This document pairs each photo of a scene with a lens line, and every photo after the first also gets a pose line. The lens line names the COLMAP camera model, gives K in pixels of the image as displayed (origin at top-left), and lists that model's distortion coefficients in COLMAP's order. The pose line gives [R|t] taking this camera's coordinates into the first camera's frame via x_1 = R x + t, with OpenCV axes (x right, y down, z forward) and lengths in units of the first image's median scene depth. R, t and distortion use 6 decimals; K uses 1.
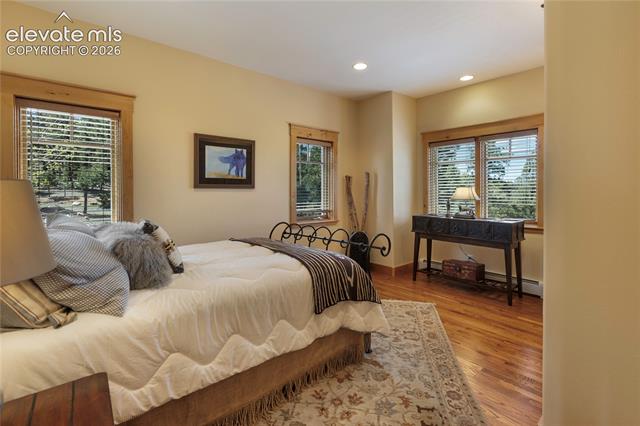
lens RADIAL K [[297.5, 0, 320.6], [0, 297.5, 192.6], [0, 0, 1]] dist [0.002186, 0.000117]
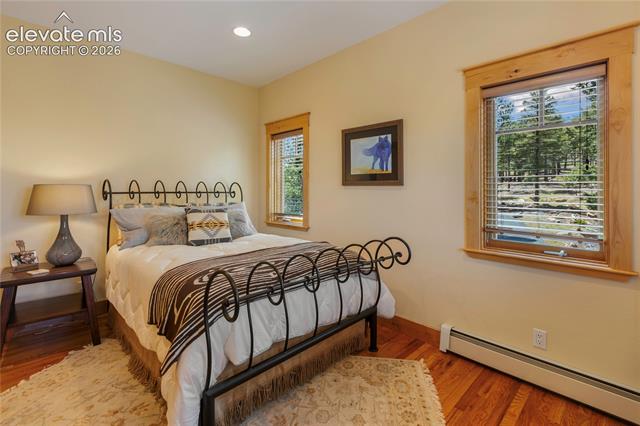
lens RADIAL K [[297.5, 0, 320.6], [0, 297.5, 192.6], [0, 0, 1]] dist [0.002186, 0.000117]
pose [[0.078139, 0.011603, -0.996875, 0.505109], [-0.005471, 0.999922, 0.011210, -0.003691], [0.996927, 0.004578, 0.078196, 0.783347]]
